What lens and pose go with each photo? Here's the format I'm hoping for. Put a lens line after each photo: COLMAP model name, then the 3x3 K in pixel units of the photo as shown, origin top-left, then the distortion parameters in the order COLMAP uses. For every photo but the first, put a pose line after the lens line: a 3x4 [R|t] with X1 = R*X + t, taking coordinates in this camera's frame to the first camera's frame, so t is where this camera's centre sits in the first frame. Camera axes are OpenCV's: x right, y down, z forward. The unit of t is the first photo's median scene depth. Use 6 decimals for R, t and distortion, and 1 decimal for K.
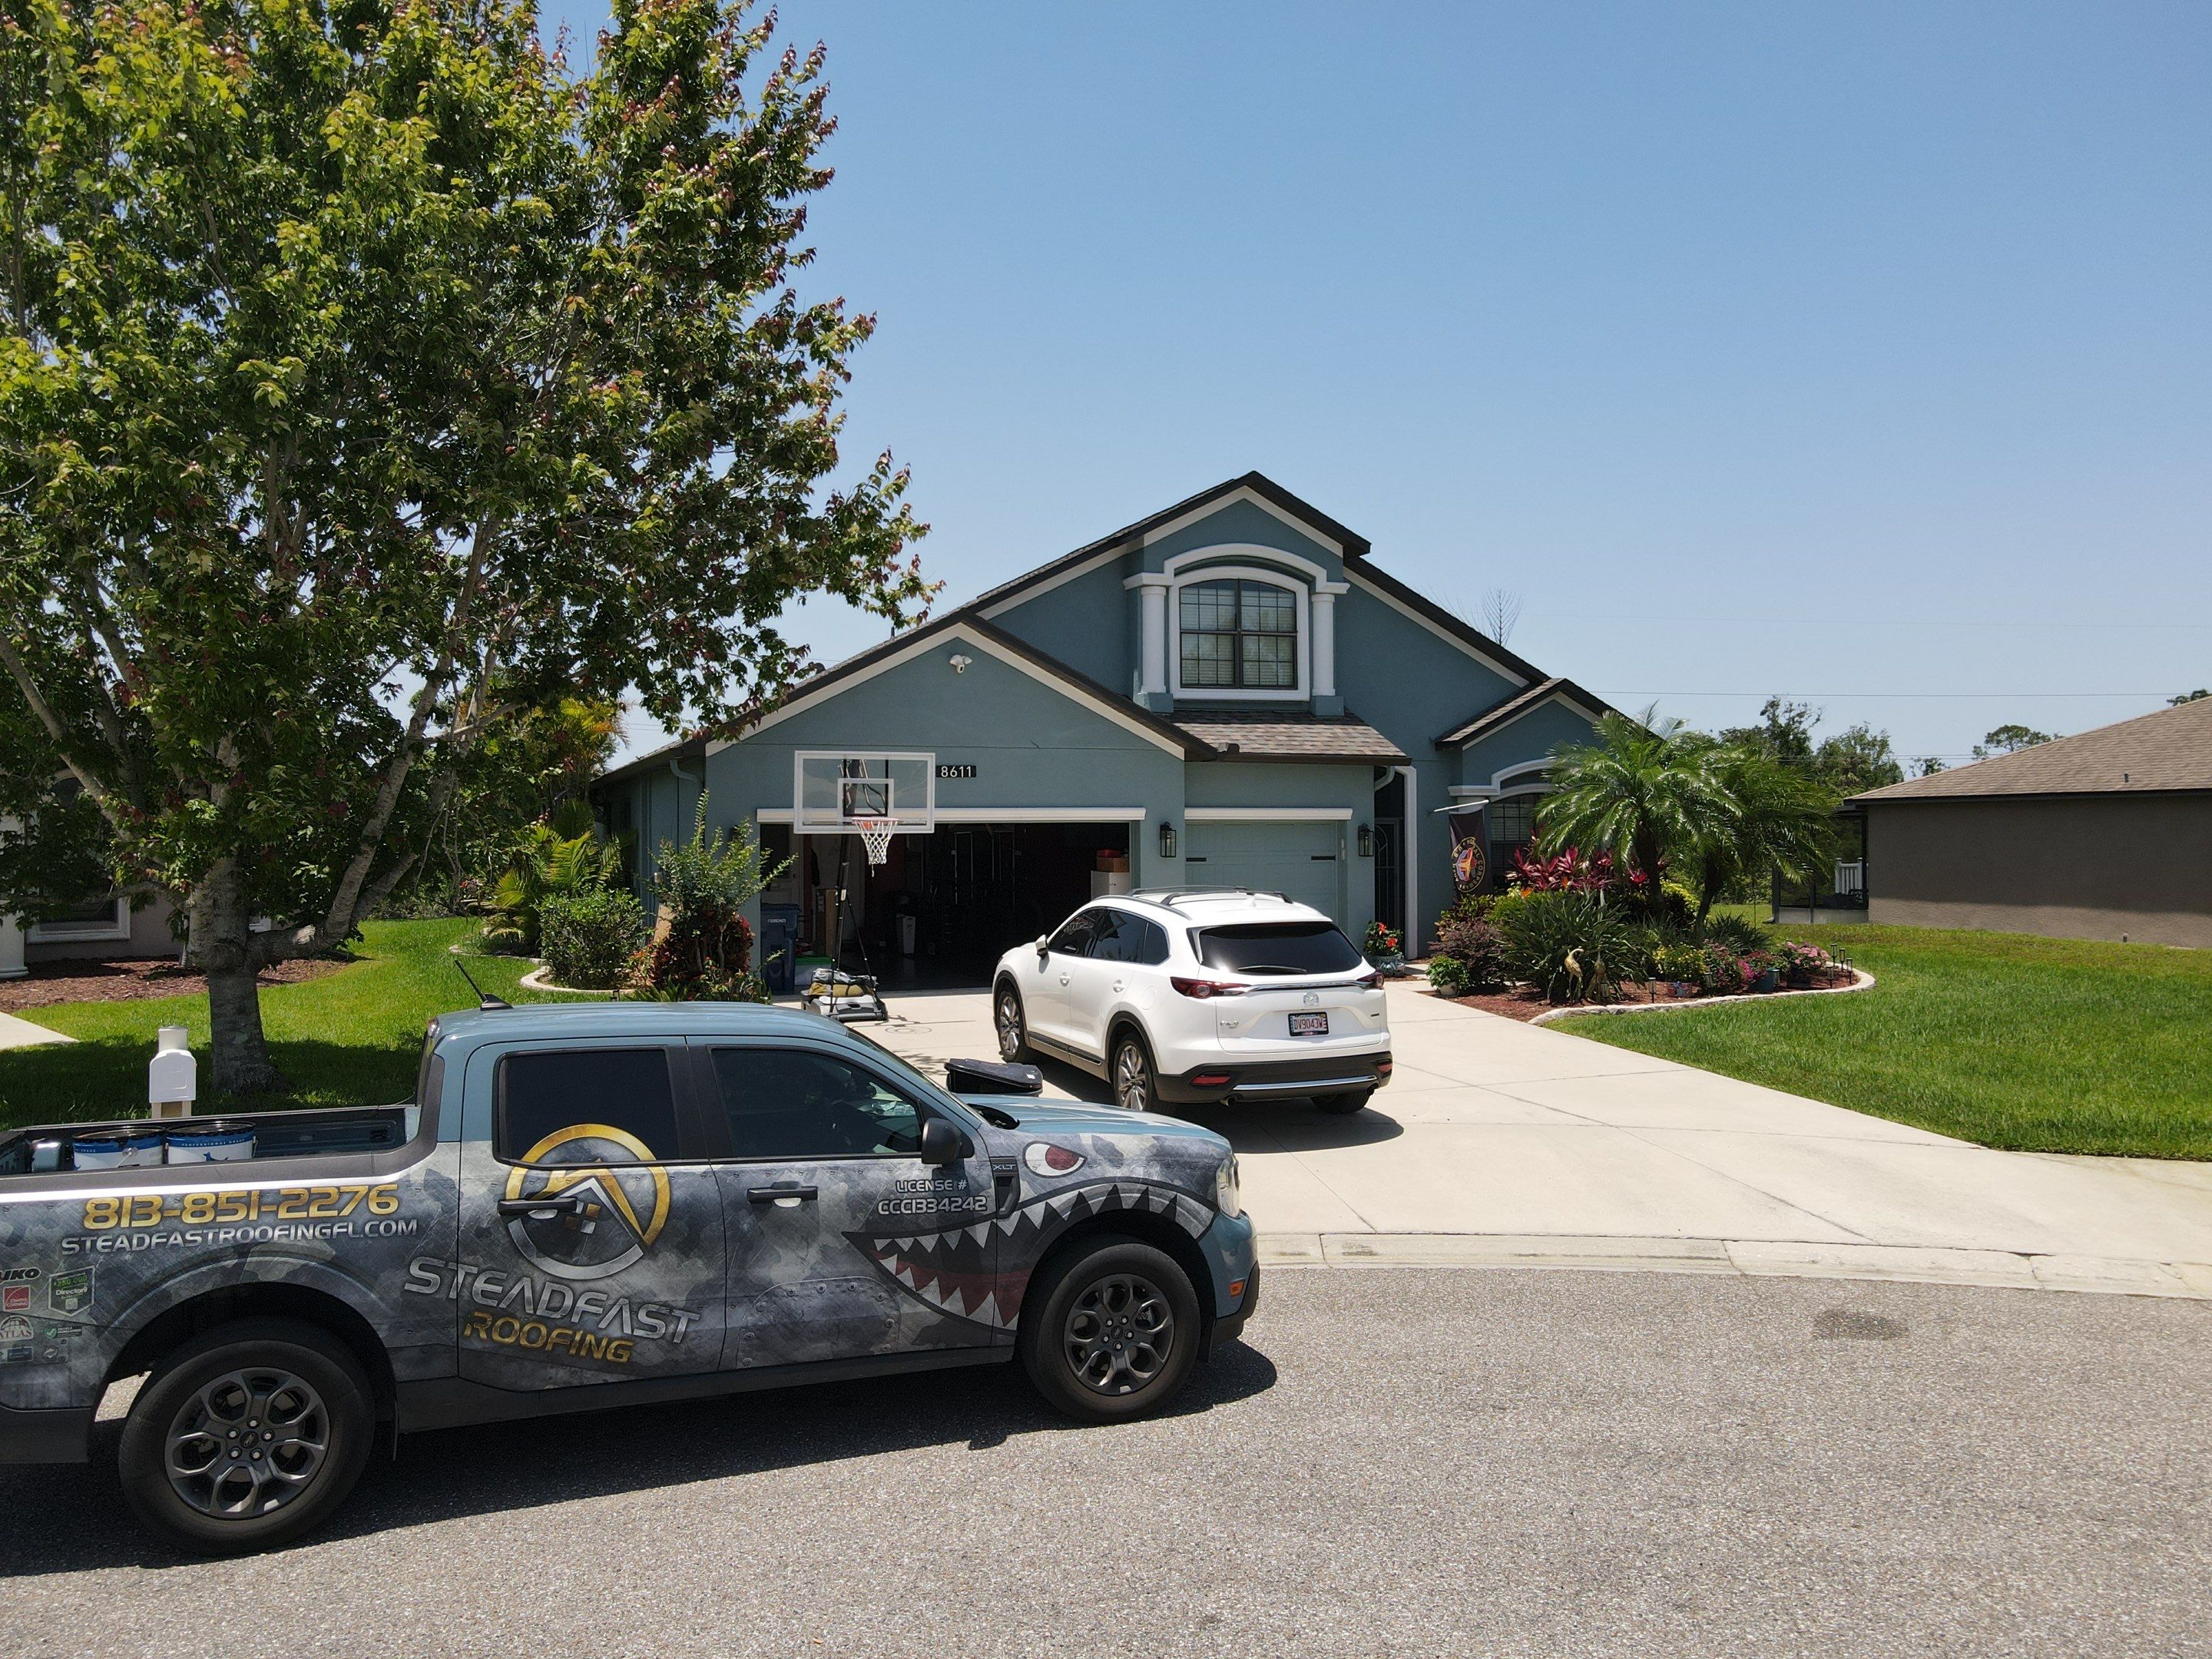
lens RADIAL K [[1627.8, 0, 1107.8], [0, 1627.8, 828.8], [0, 0, 1]] dist [0.030755, -0.022648]
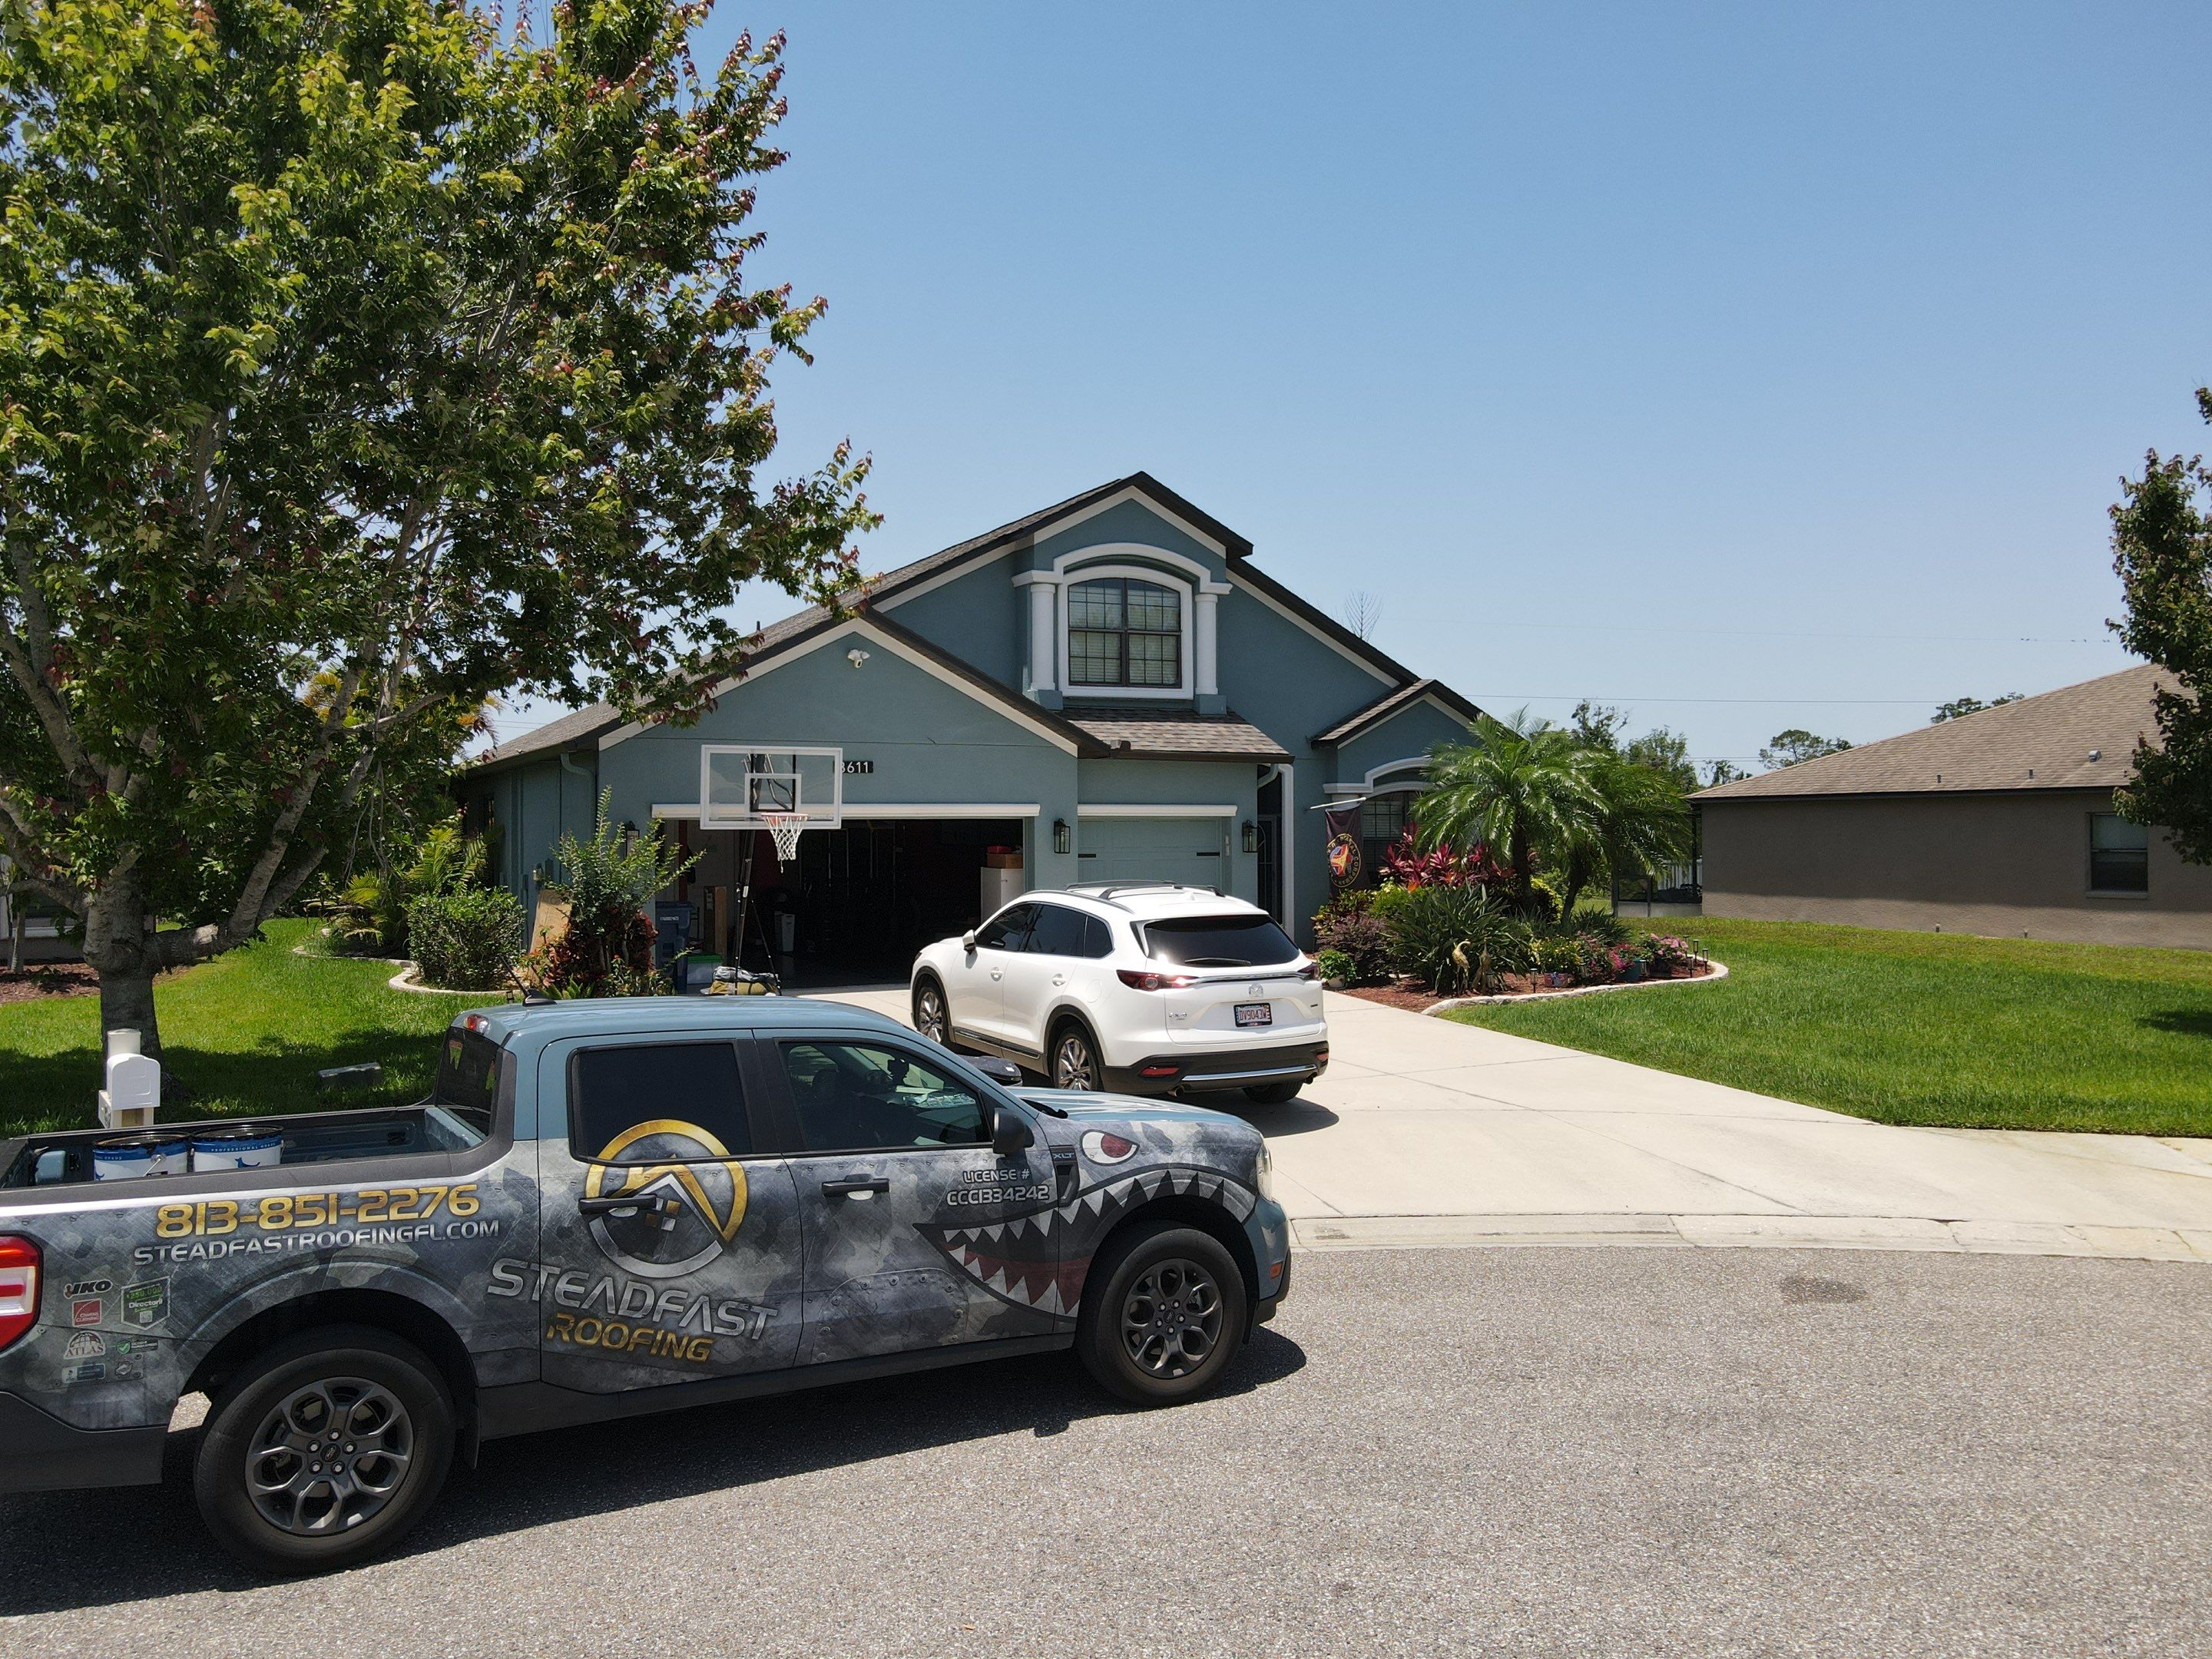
lens RADIAL K [[1627.8, 0, 1100.5], [0, 1627.8, 830.3], [0, 0, 1]] dist [0.030755, -0.022648]
pose [[0.993969, 0.000470, 0.109663, -0.083284], [-0.000645, 0.999999, 0.001559, 0.002777], [-0.109662, -0.001620, 0.993968, -0.001400]]
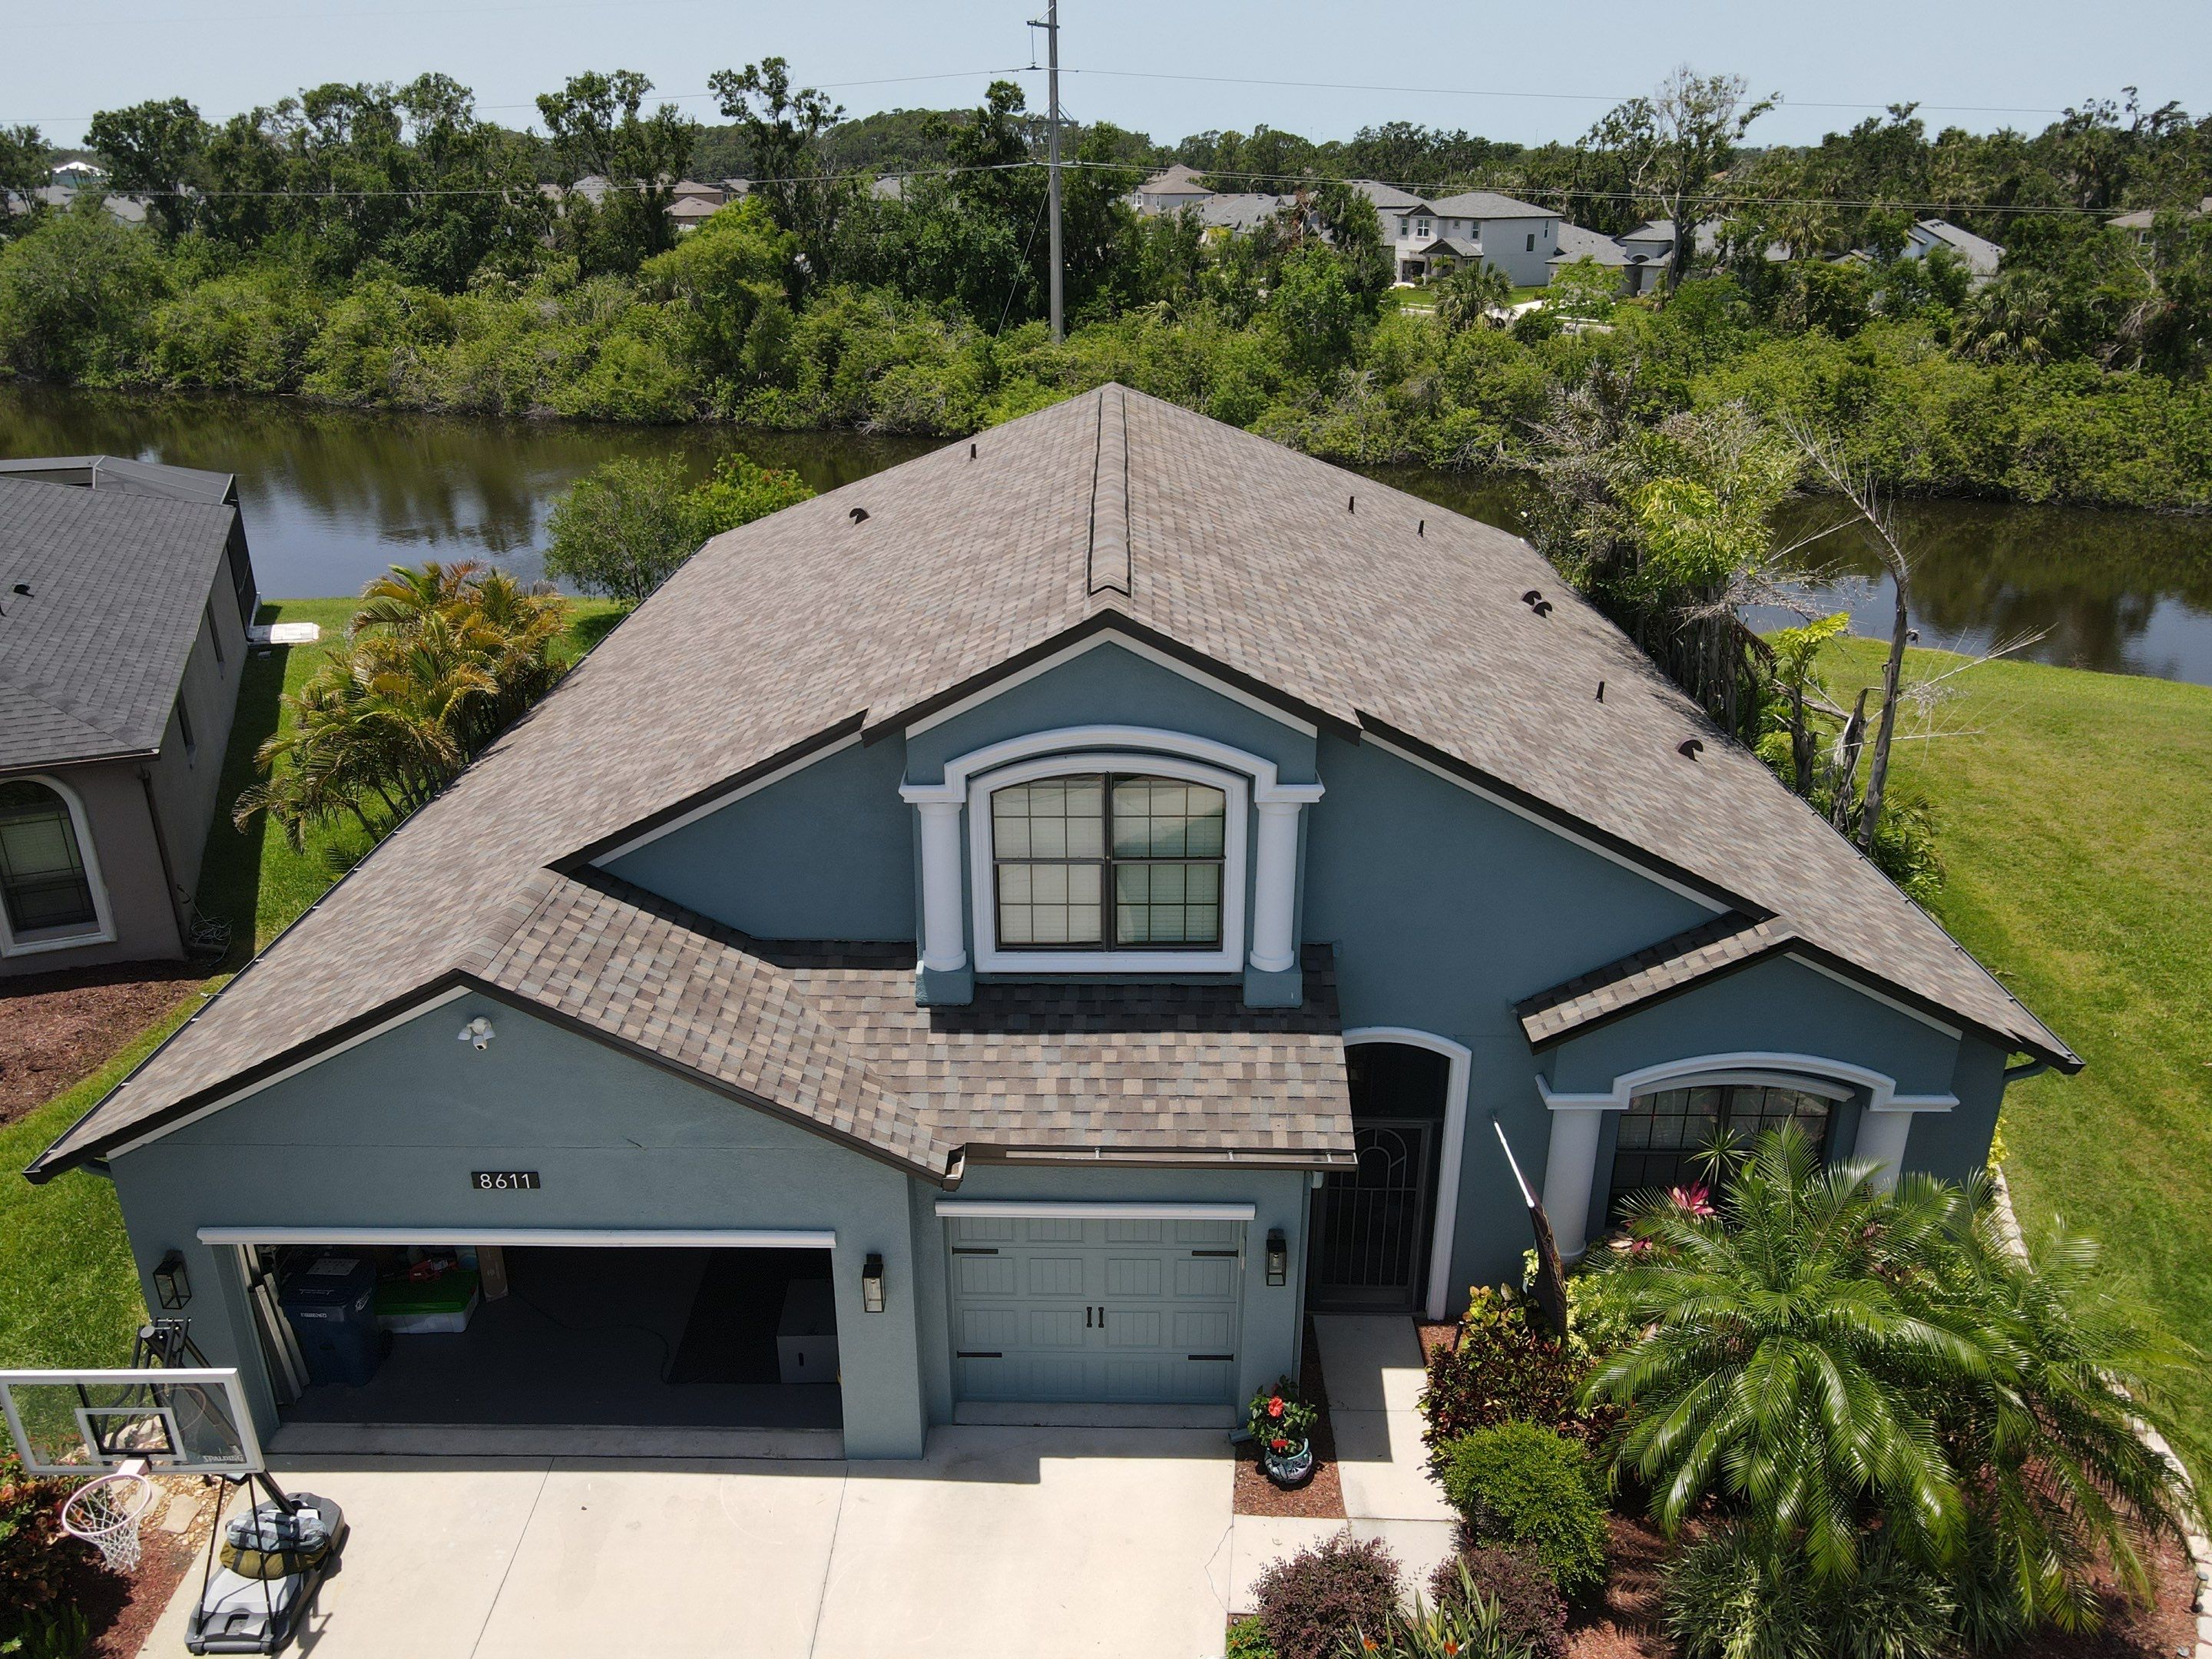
lens RADIAL K [[1627.8, 0, 1095.8], [0, 1627.8, 824.6], [0, 0, 1]] dist [0.030755, -0.022648]
pose [[0.922280, 0.156131, -0.353585, 0.500450], [-0.003871, 0.918471, 0.395469, -0.649010], [0.386503, -0.363364, 0.847692, 0.971966]]
